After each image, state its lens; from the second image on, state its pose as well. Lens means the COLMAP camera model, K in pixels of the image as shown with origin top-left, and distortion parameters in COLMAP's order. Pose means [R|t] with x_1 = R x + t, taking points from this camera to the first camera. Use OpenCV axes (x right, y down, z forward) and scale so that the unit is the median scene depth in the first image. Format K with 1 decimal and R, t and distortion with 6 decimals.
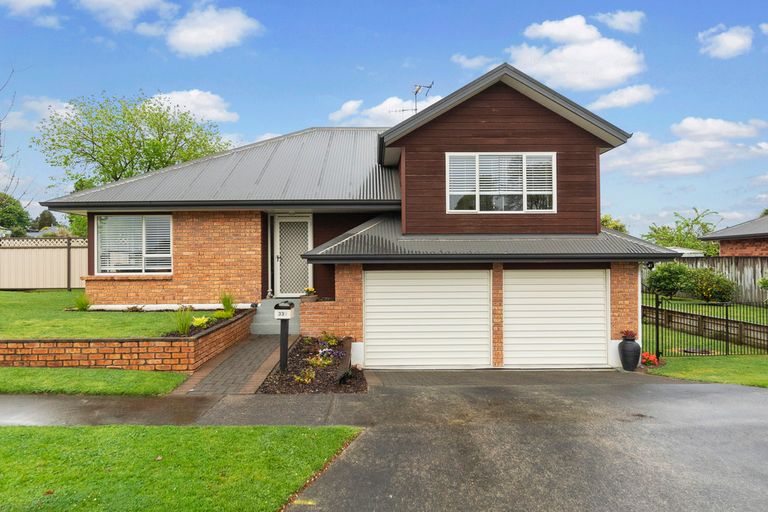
lens RADIAL K [[488.7, 0, 384.0], [0, 488.7, 256.0], [0, 0, 1]] dist [-0.000483, 0.001485]
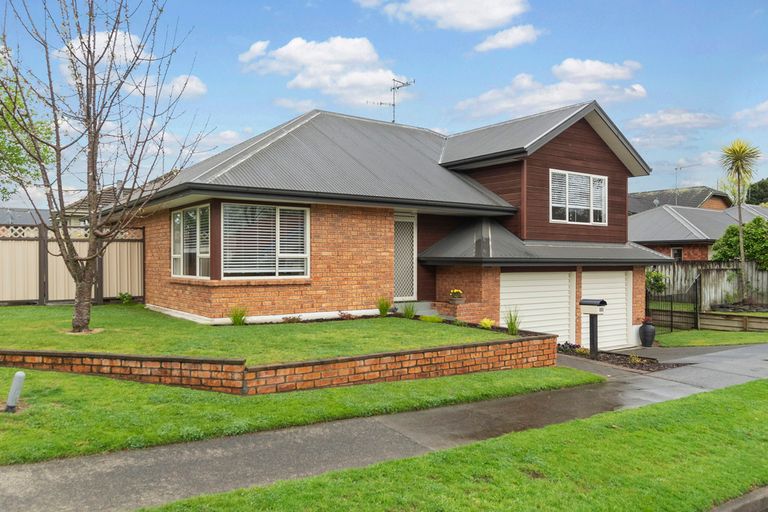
lens RADIAL K [[582.7, 0, 384.0], [0, 582.7, 256.0], [0, 0, 1]] dist [0.000963, -0.000178]
pose [[0.826237, 0.012823, 0.563177, -0.950041], [-0.013409, 0.999905, -0.003093, 0.000927], [-0.563163, -0.004996, 0.826331, 0.093070]]
